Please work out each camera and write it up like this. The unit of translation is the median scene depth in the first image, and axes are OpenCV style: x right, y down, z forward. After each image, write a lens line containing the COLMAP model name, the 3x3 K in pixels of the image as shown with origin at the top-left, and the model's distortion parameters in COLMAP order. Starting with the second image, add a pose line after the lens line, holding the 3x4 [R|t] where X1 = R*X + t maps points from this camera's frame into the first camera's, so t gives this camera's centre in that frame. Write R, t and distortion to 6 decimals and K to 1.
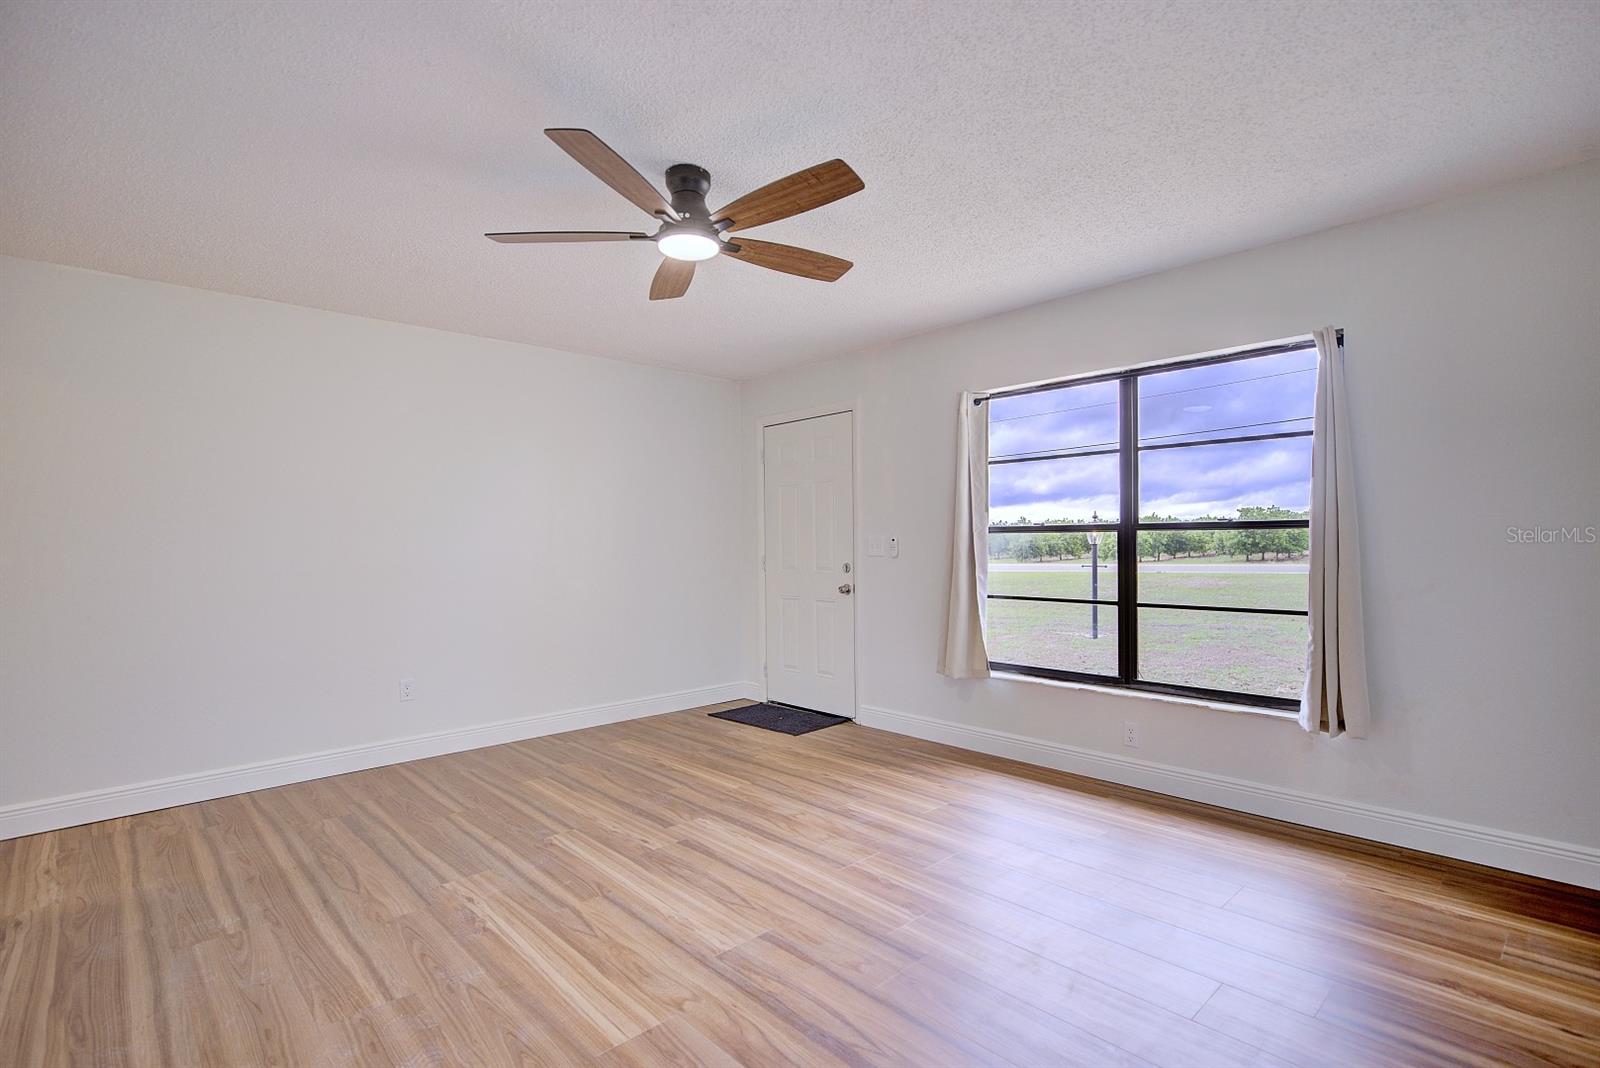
lens RADIAL K [[756.1, 0, 800.0], [0, 756.1, 534.0], [0, 0, 1]] dist [0.002523, 0.000974]
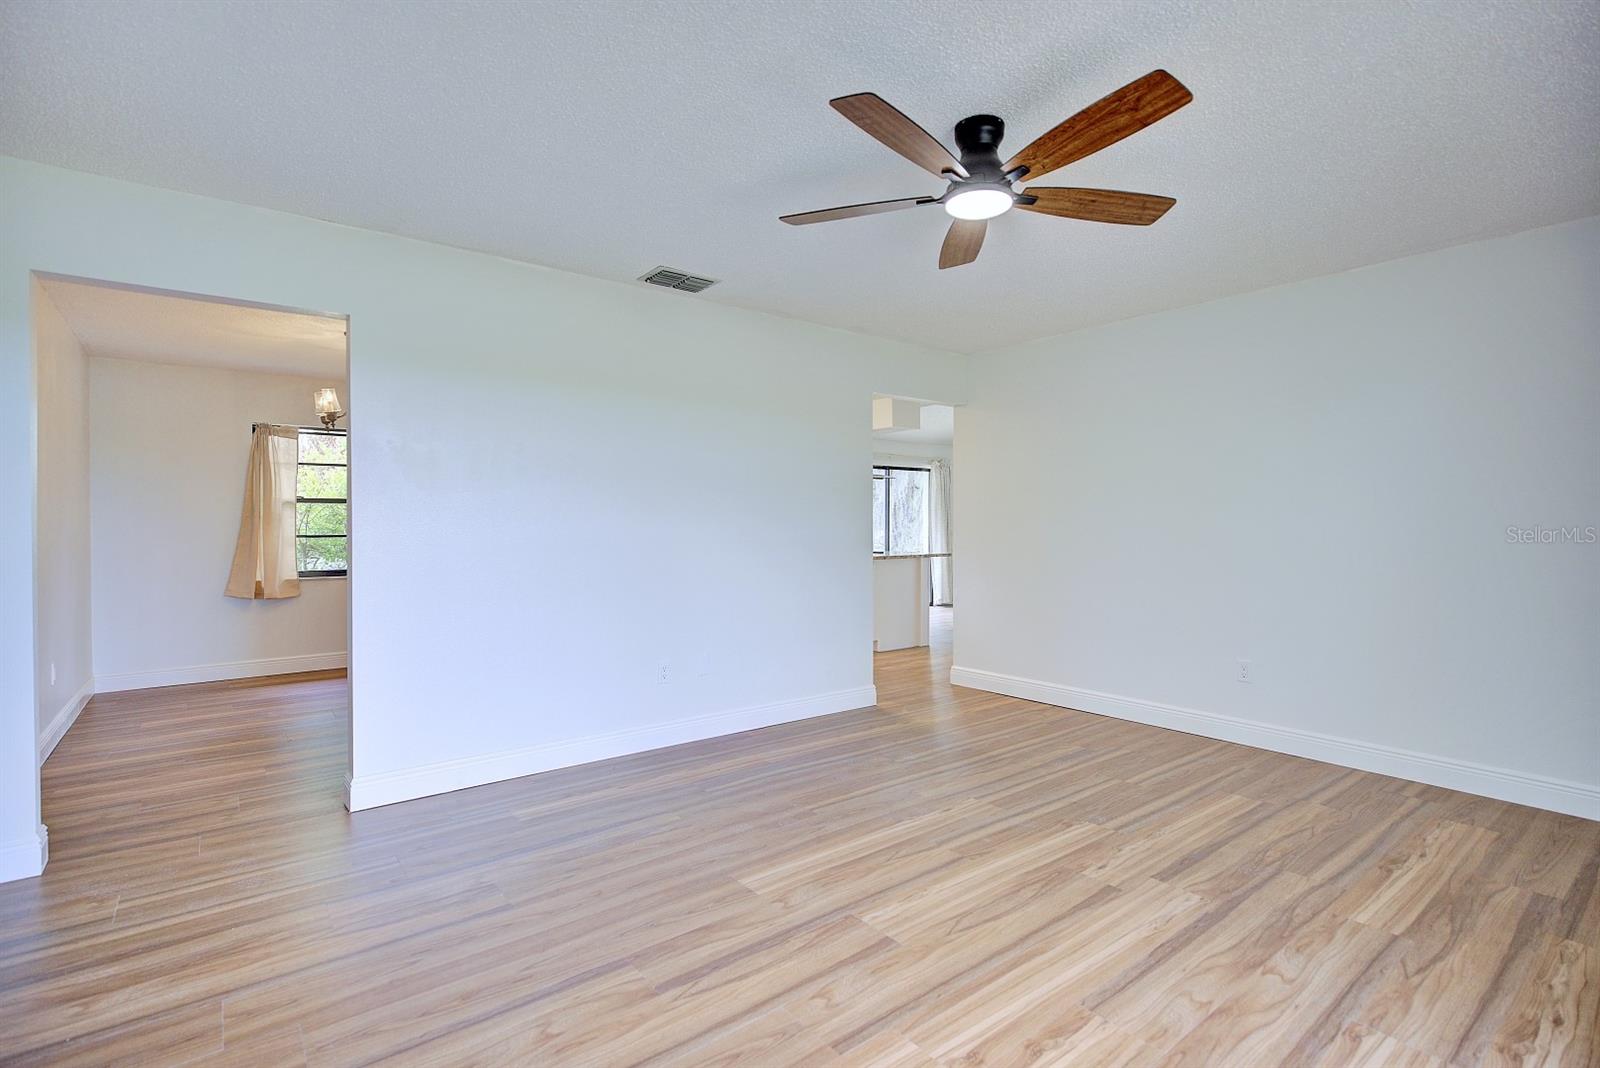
lens RADIAL K [[756.1, 0, 800.0], [0, 756.1, 534.0], [0, 0, 1]] dist [0.002523, 0.000974]
pose [[-0.087275, 0.021242, -0.995958, 0.666648], [0.014692, 0.999691, 0.020034, 0.011352], [0.996076, -0.012884, -0.087560, 0.748913]]
